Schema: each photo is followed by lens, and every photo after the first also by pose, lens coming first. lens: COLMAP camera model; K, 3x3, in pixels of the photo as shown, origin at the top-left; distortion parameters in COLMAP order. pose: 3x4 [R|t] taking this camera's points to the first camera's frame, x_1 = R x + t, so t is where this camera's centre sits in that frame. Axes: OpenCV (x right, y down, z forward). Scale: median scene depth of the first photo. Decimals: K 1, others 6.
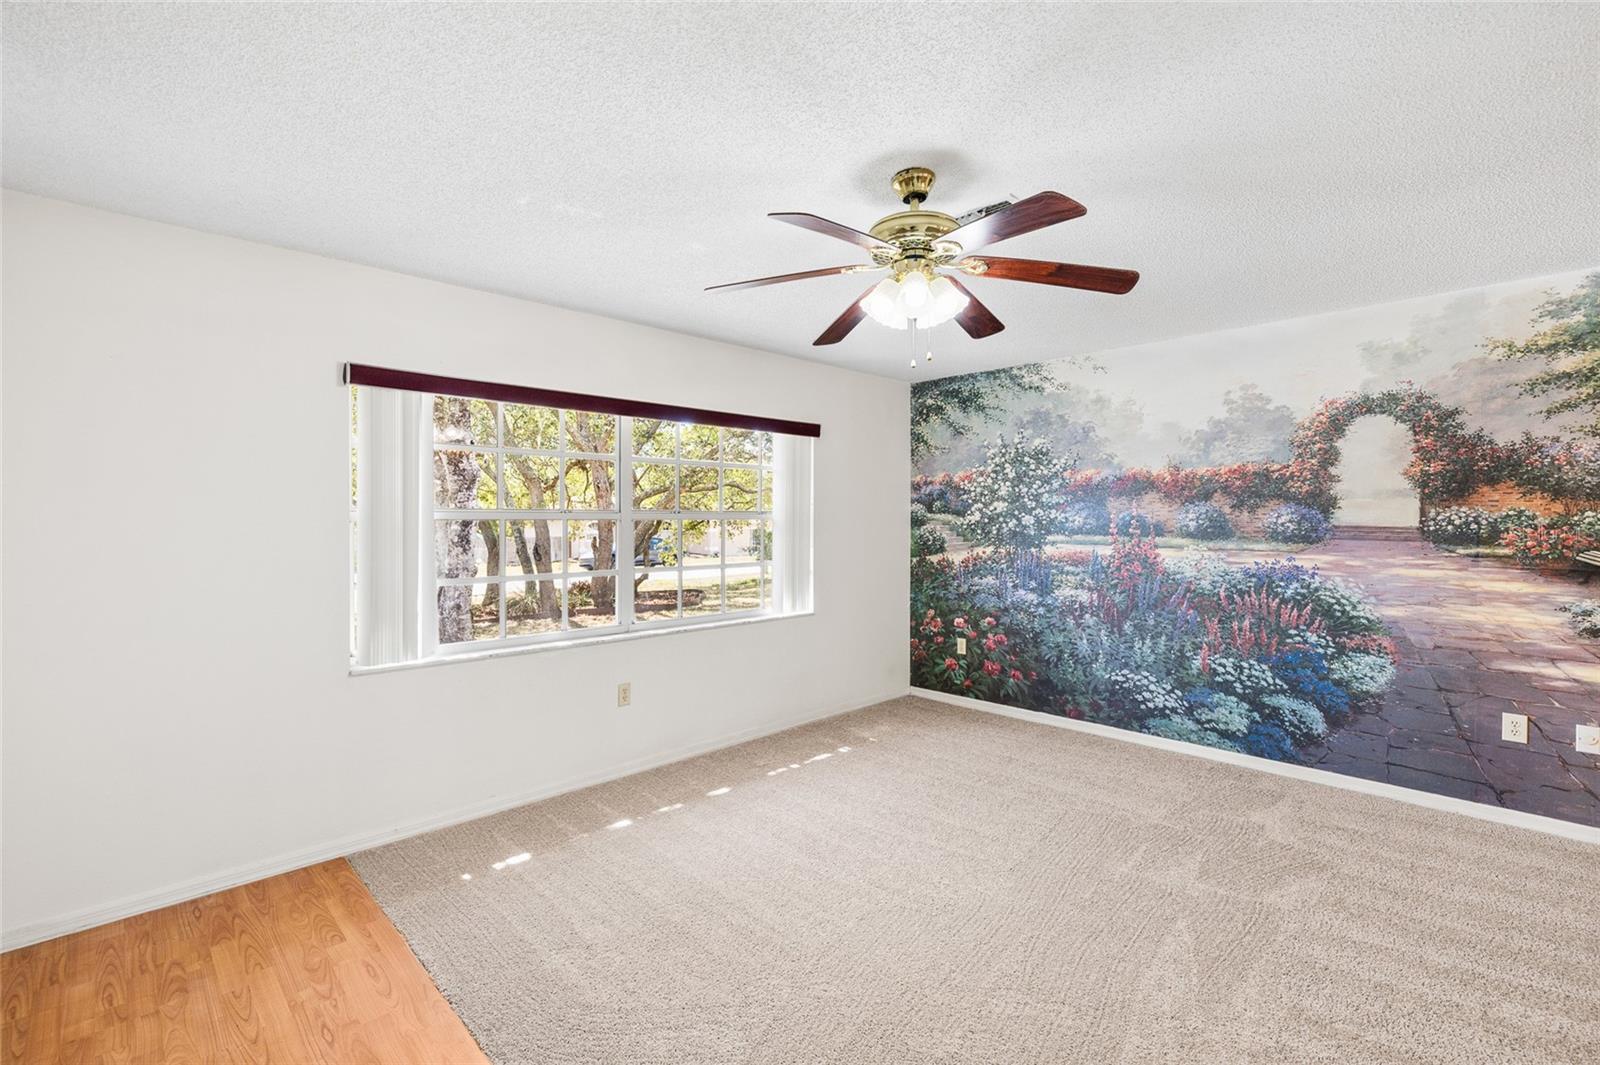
lens RADIAL K [[715.3, 0, 797.8], [0, 715.3, 522.8], [0, 0, 1]] dist [-0.002586, -0.000002]
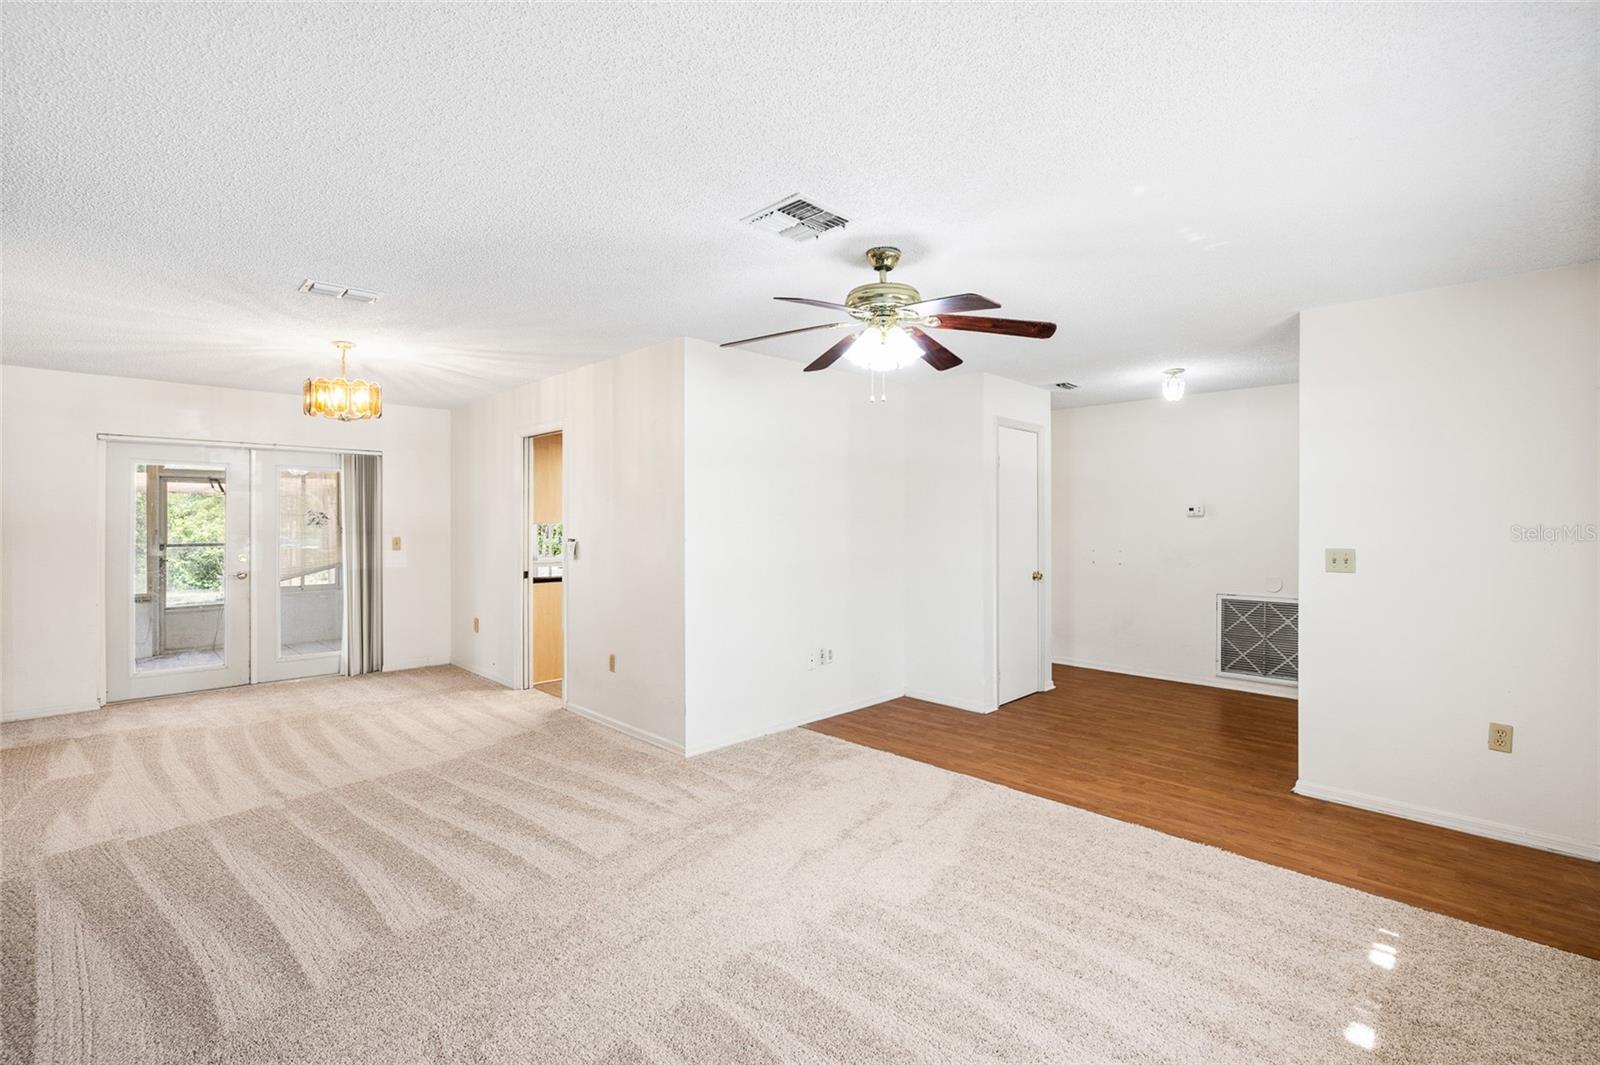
lens RADIAL K [[715.3, 0, 797.8], [0, 715.3, 522.8], [0, 0, 1]] dist [-0.002586, -0.000002]
pose [[-0.999991, -0.003649, 0.002146, 0.165730], [-0.003636, 0.999976, 0.005852, -0.003106], [-0.002167, 0.005844, -0.999981, 1.212668]]
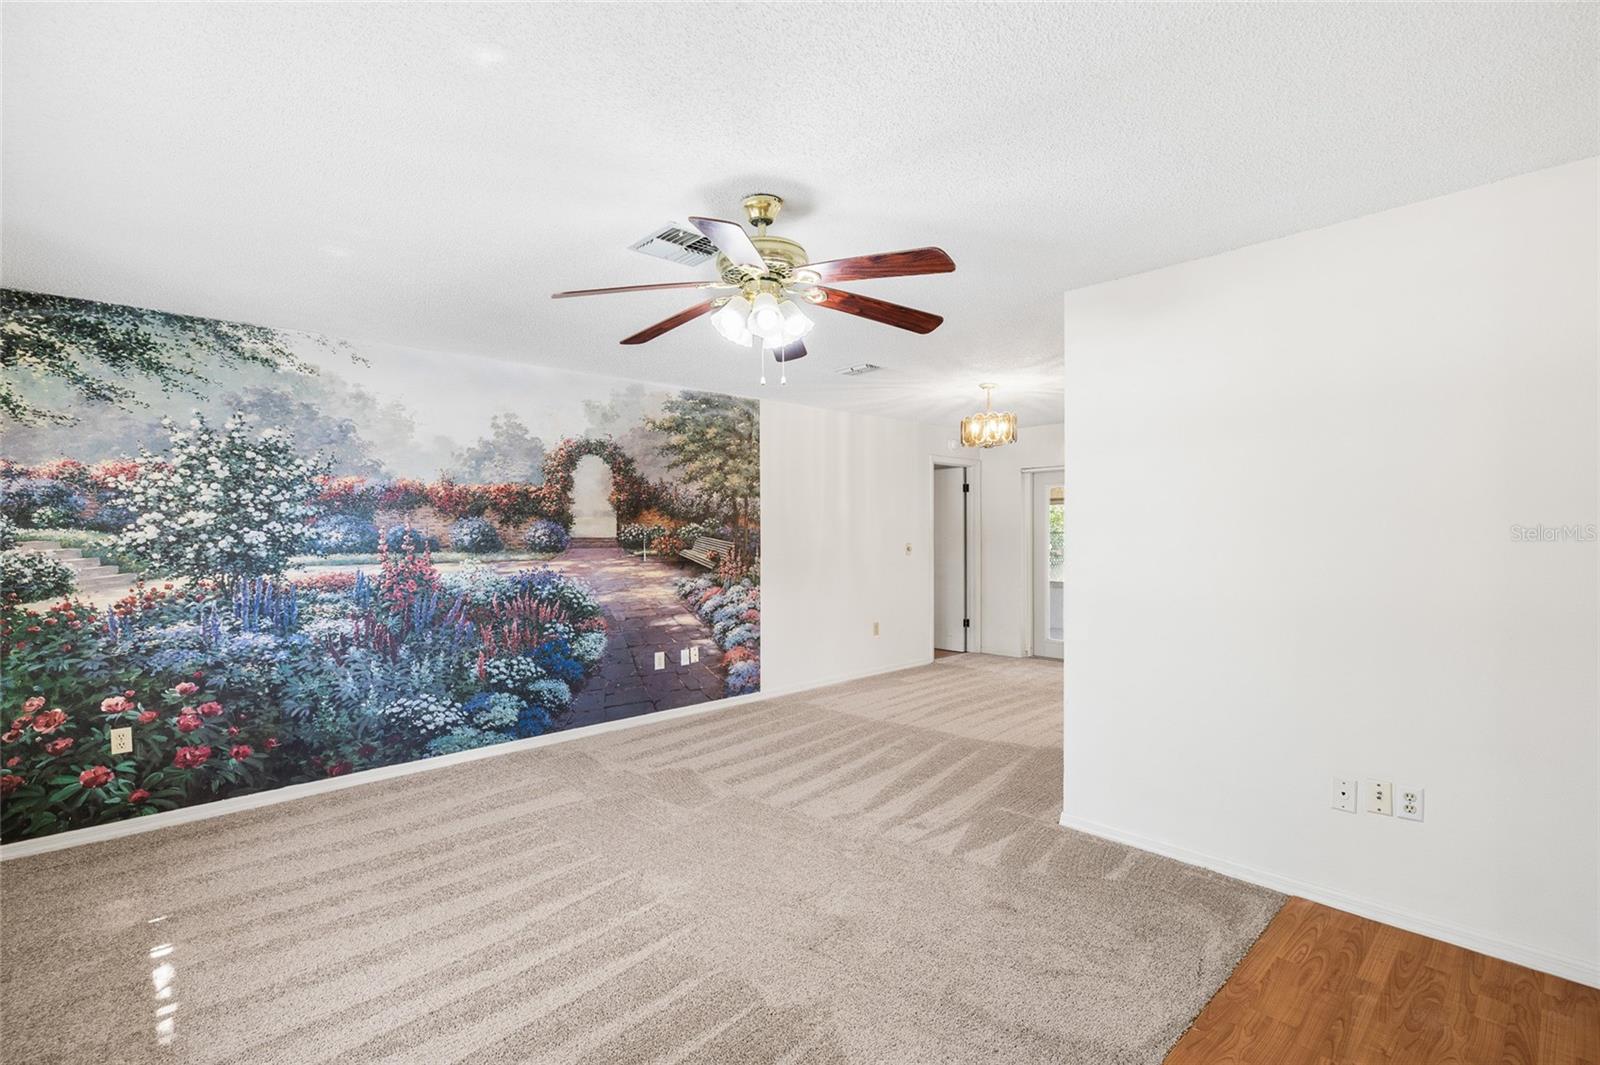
lens RADIAL K [[728.5, 0, 797.1], [0, 728.5, 551.2], [0, 0, 1]] dist [-0.000965, 0.000087]
pose [[0.029679, -0.028508, 0.999153, -0.481325], [0.016292, 0.999474, 0.028033, -0.001479], [-0.999427, 0.015447, 0.030128, 0.486746]]
